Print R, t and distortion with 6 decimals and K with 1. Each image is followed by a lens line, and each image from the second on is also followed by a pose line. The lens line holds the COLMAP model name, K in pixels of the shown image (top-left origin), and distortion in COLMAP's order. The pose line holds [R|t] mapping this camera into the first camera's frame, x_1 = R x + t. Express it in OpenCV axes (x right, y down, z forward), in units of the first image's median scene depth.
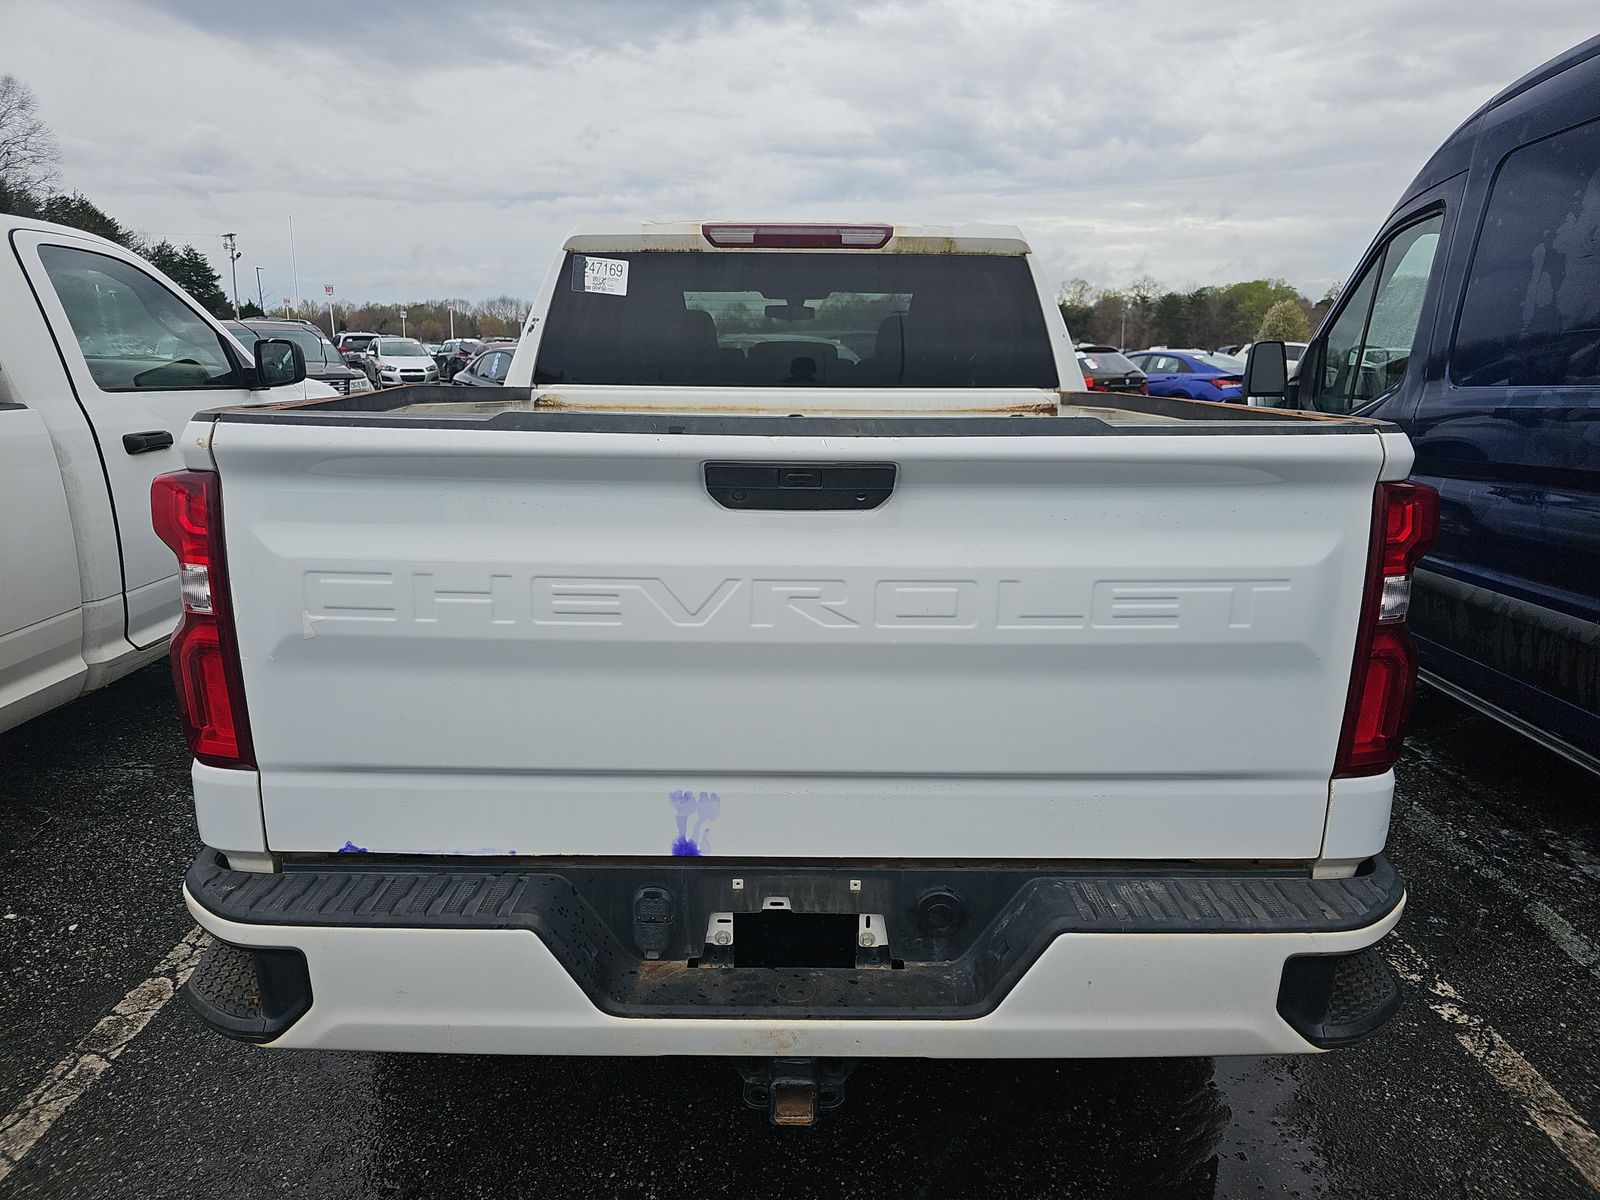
lens RADIAL K [[1069.1, 0, 786.4], [0, 1069.1, 603.4], [0, 0, 1]] dist [0.015688, -0.002314]
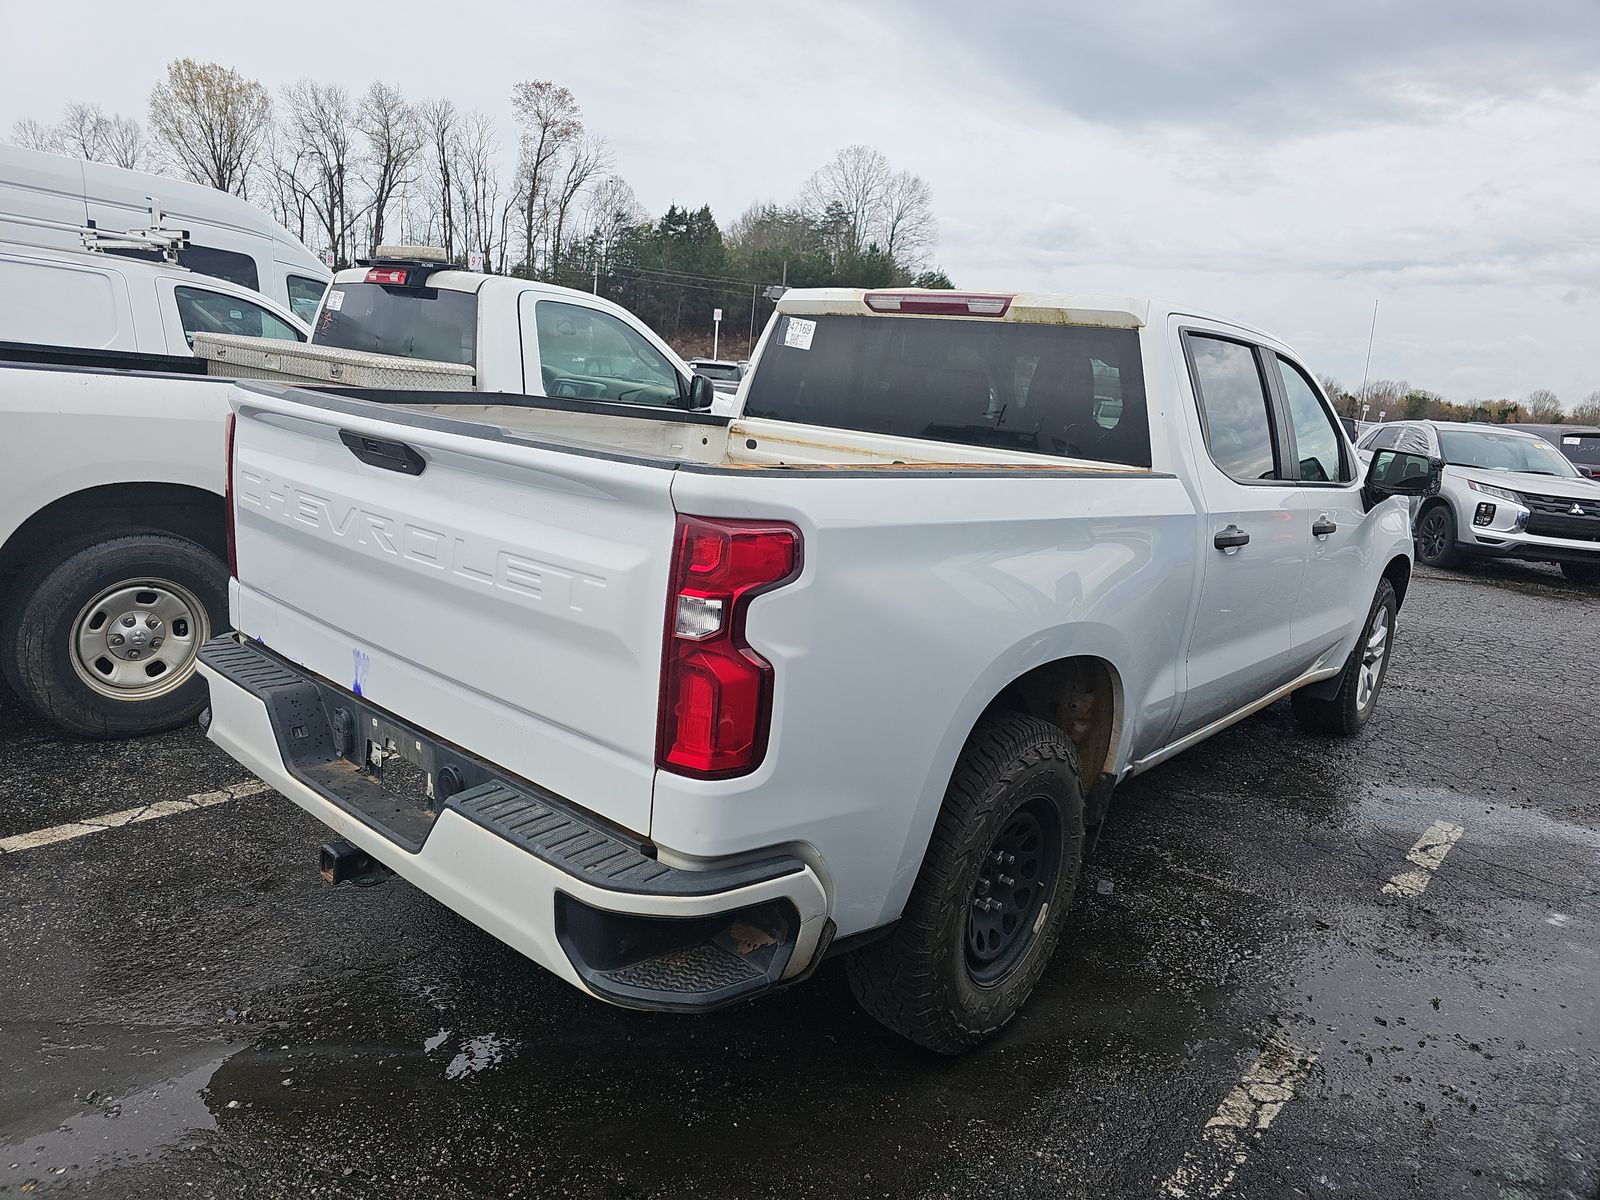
lens RADIAL K [[1070.3, 0, 765.4], [0, 1070.3, 610.1], [0, 0, 1]] dist [0.040544, -0.015759]
pose [[0.749201, 0.203017, -0.630462, 0.626005], [-0.237813, 0.970847, 0.030023, -0.030475], [0.618177, 0.127439, 0.775639, 0.079453]]
